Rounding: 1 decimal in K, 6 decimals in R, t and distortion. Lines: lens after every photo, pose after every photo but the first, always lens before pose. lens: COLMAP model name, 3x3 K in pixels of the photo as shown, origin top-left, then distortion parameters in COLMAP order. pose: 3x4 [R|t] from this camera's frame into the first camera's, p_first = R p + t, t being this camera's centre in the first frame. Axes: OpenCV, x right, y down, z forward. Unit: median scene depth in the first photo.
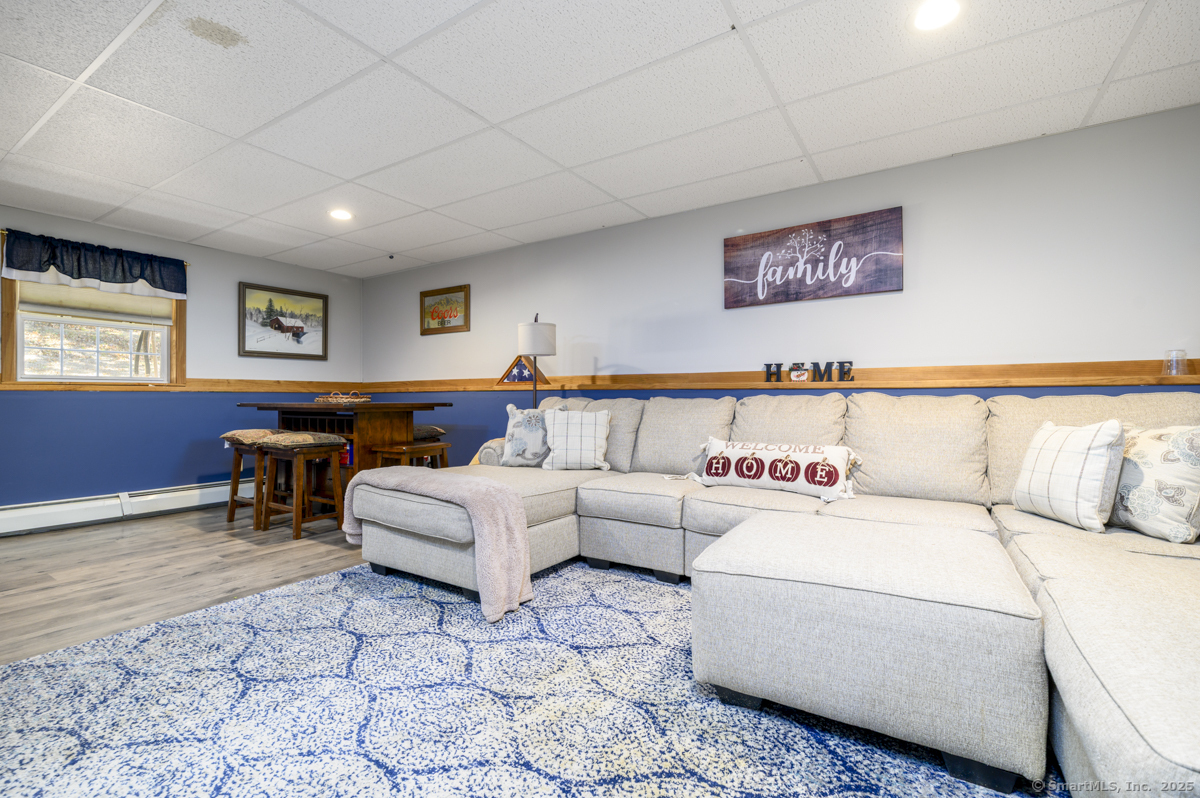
lens RADIAL K [[521.4, 0, 591.9], [0, 521.4, 396.0], [0, 0, 1]] dist [0.002784, -0.001110]
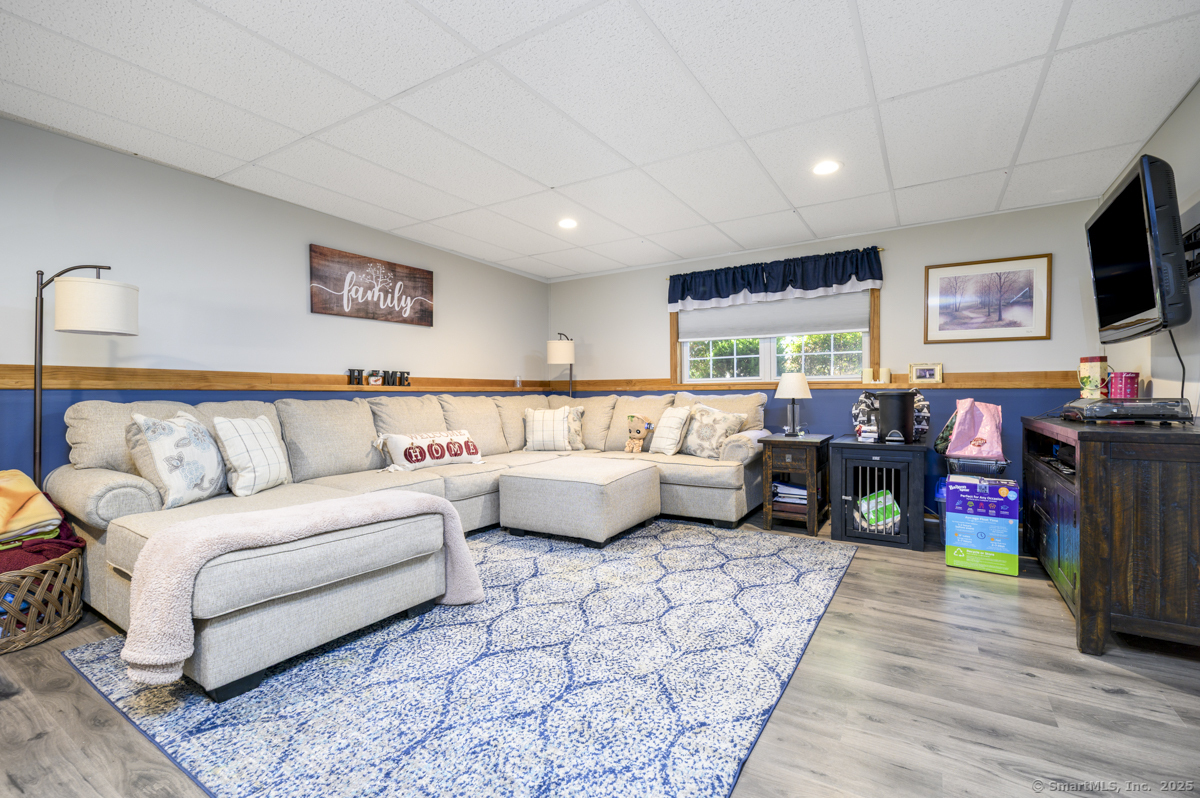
lens RADIAL K [[521.4, 0, 592.2], [0, 521.4, 396.5], [0, 0, 1]] dist [0.002784, -0.001110]
pose [[0.001101, -0.004177, 0.999991, -0.998038], [0.001496, 0.999990, 0.004175, -0.007097], [-0.999998, 0.001491, 0.001108, 0.581655]]
